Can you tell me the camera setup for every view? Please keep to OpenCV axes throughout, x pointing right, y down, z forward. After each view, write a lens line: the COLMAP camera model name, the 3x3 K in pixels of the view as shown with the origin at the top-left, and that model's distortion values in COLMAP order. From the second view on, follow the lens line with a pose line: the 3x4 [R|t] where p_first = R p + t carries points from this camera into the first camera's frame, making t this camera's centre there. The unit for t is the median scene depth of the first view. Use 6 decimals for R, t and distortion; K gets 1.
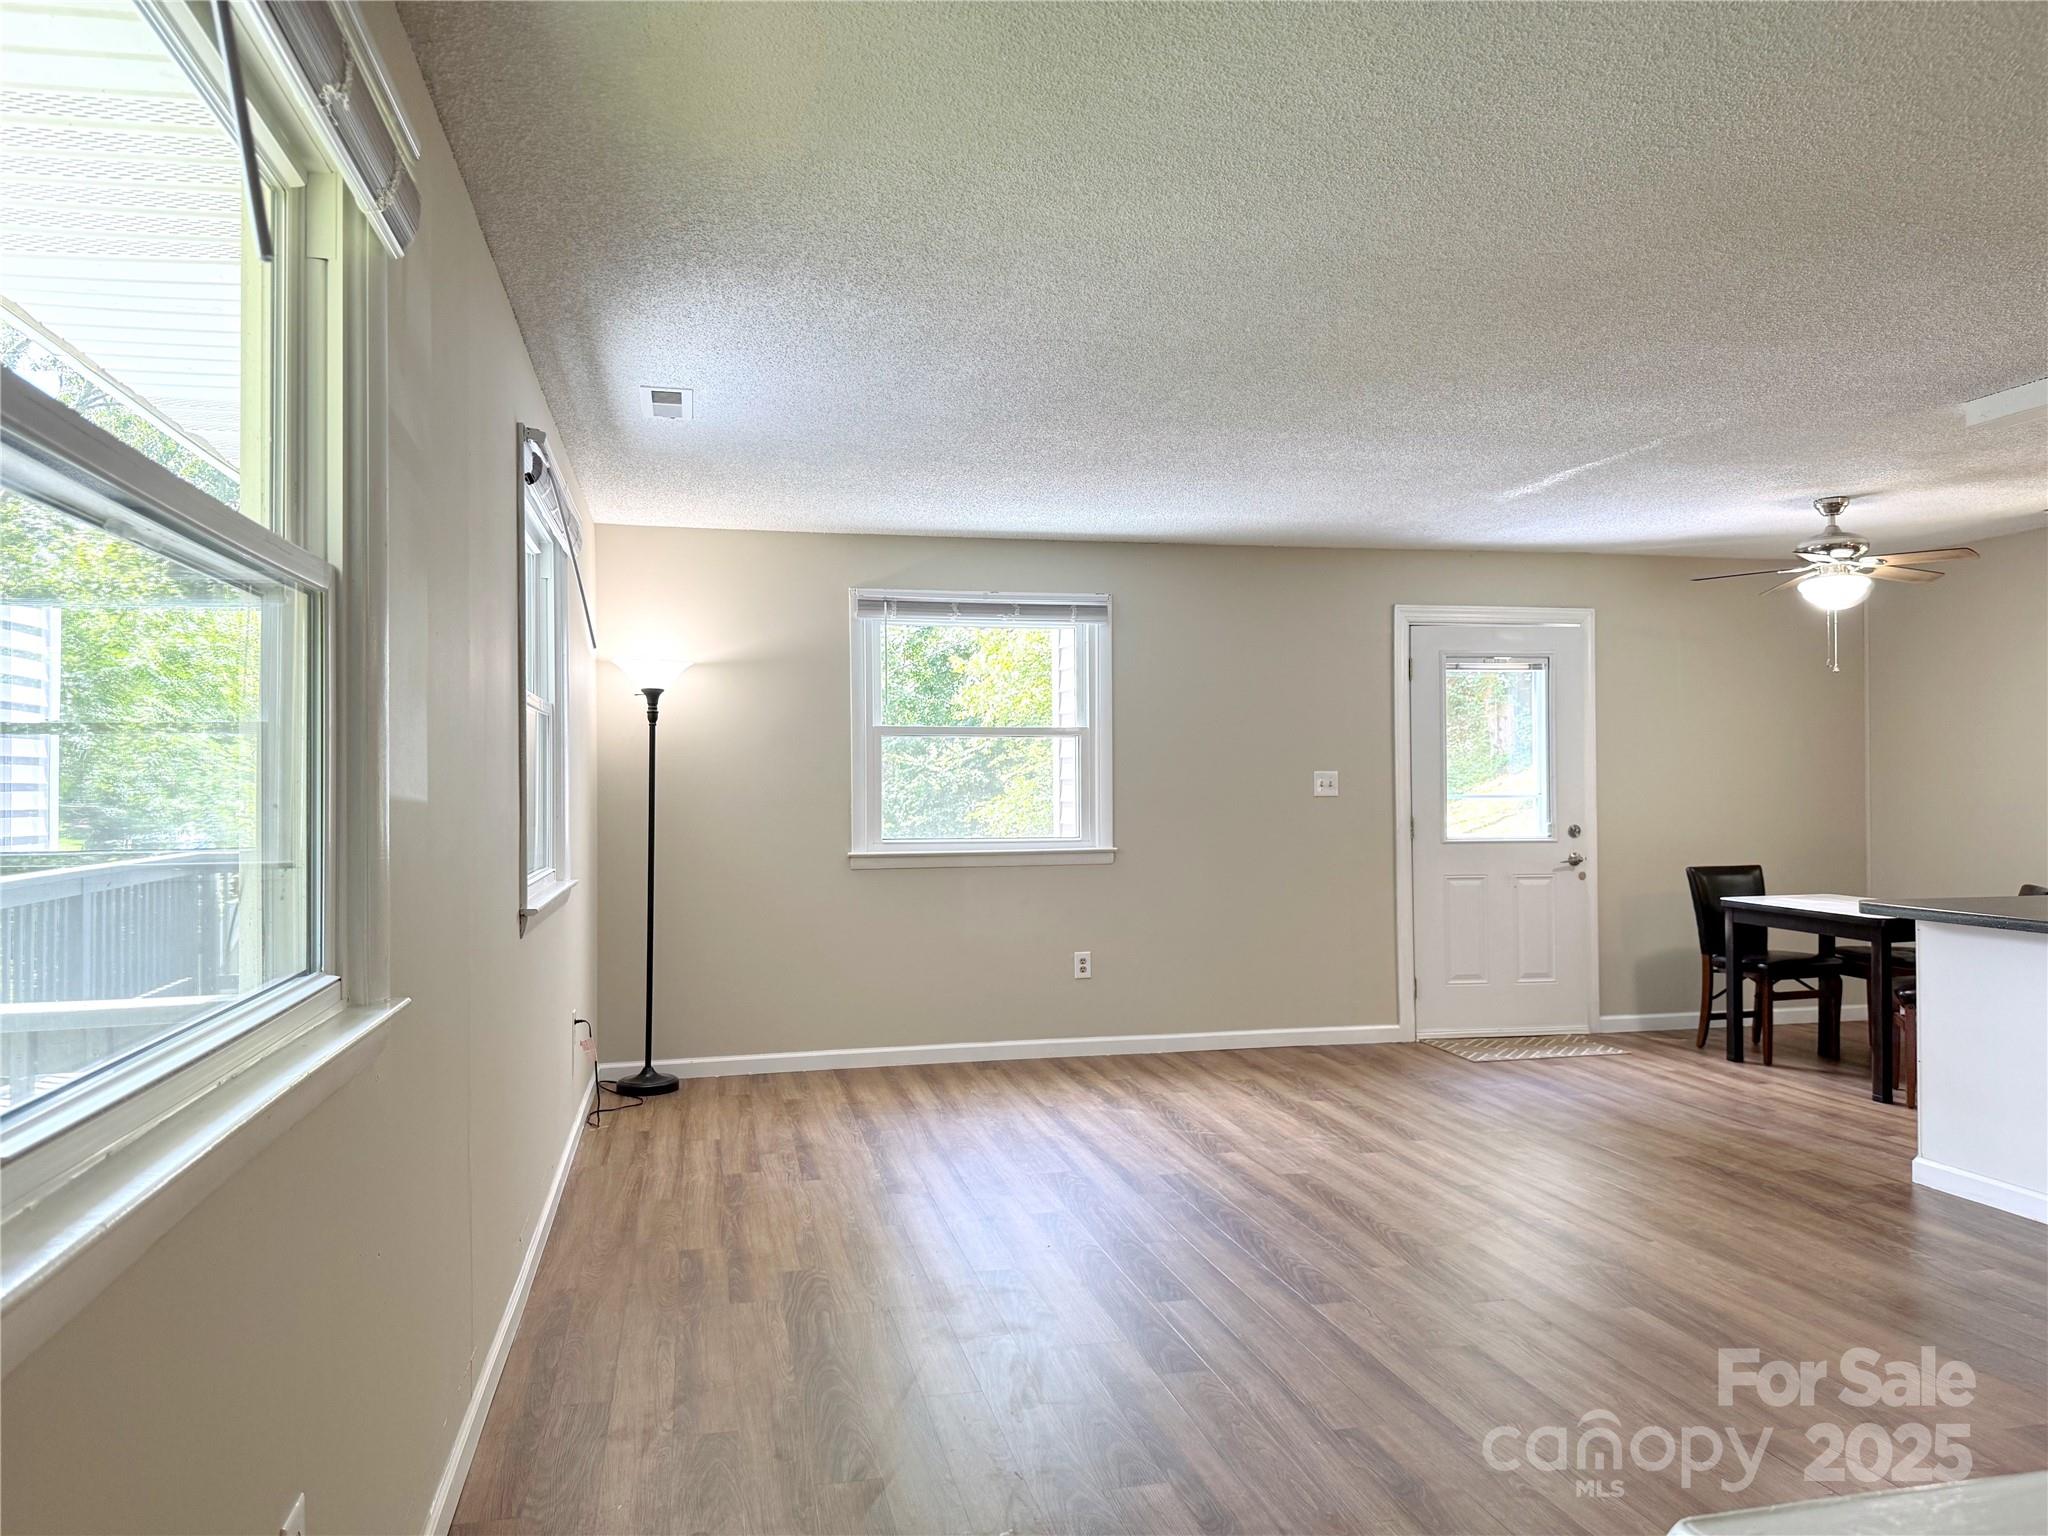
lens RADIAL K [[1448.1, 0, 1024.0], [0, 1448.1, 768.0], [0, 0, 1]] dist [0.164255, -0.268953]
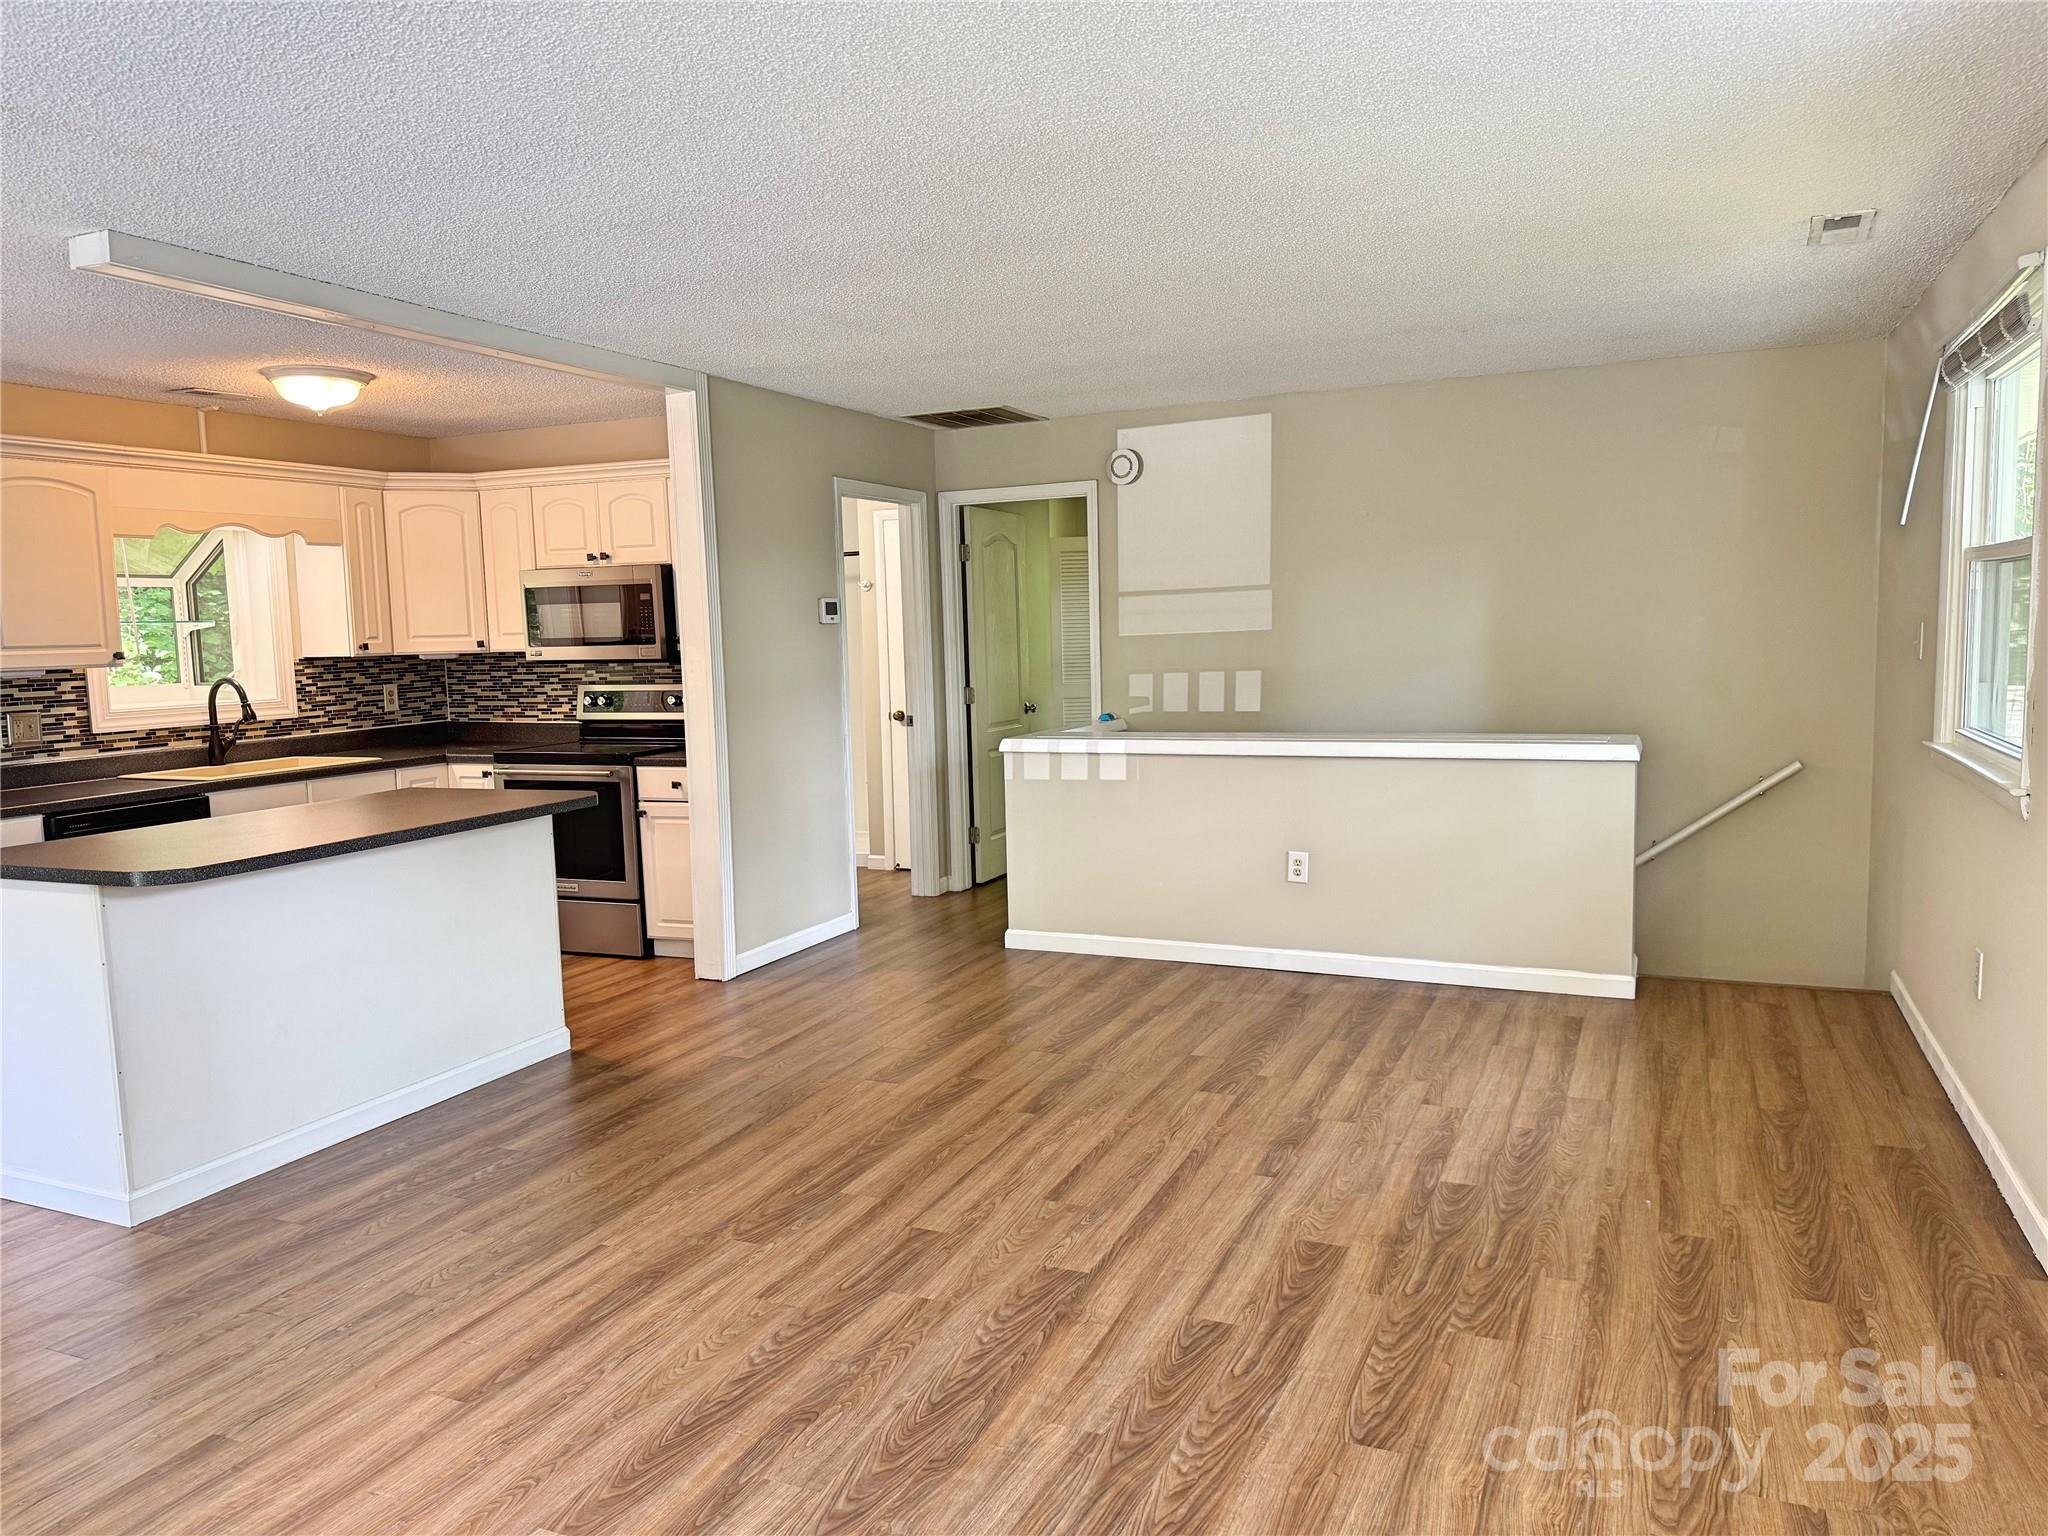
lens RADIAL K [[1430.6, 0, 1024.0], [0, 1430.6, 768.0], [0, 0, 1]] dist [0.091518, -0.125611]
pose [[-0.800443, -0.031037, 0.598605, -0.176018], [0.025702, 0.995963, 0.086008, -0.010874], [-0.598858, 0.084230, -0.796414, 1.033122]]
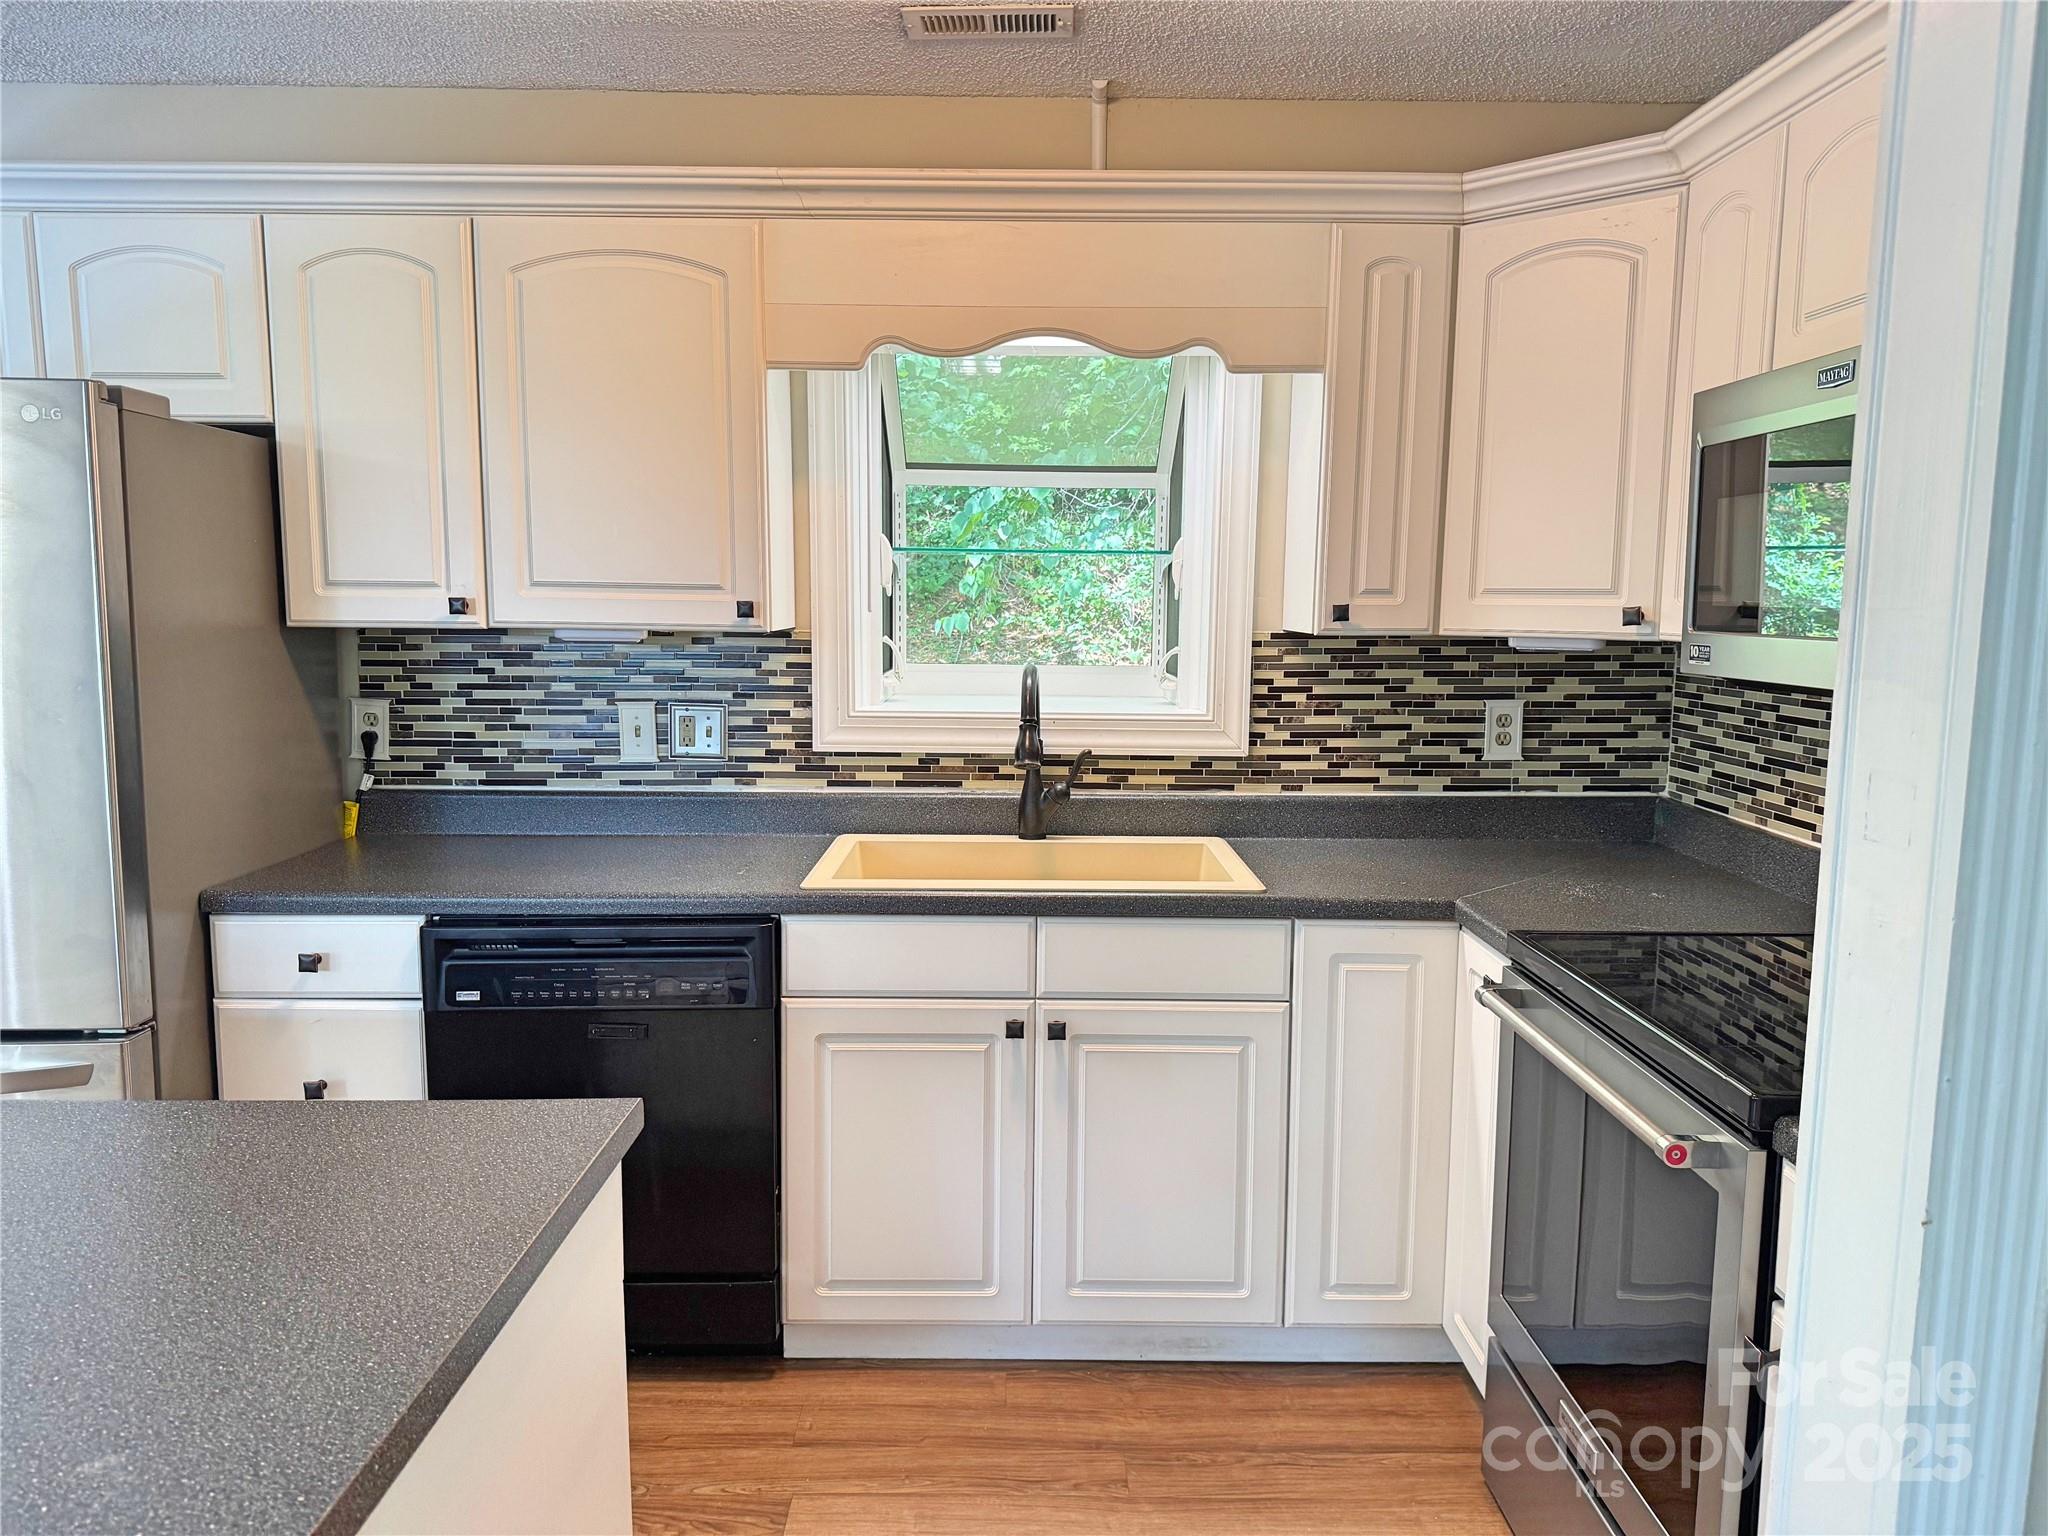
lens RADIAL K [[1422.4, 0, 1016.9], [0, 1422.4, 765.0], [0, 0, 1]] dist [0.104242, -0.109674]
pose [[0.219780, -0.105828, 0.969792, 0.416153], [-0.022748, 0.993272, 0.113545, -0.022016], [-0.975284, -0.047015, 0.215894, 0.445318]]
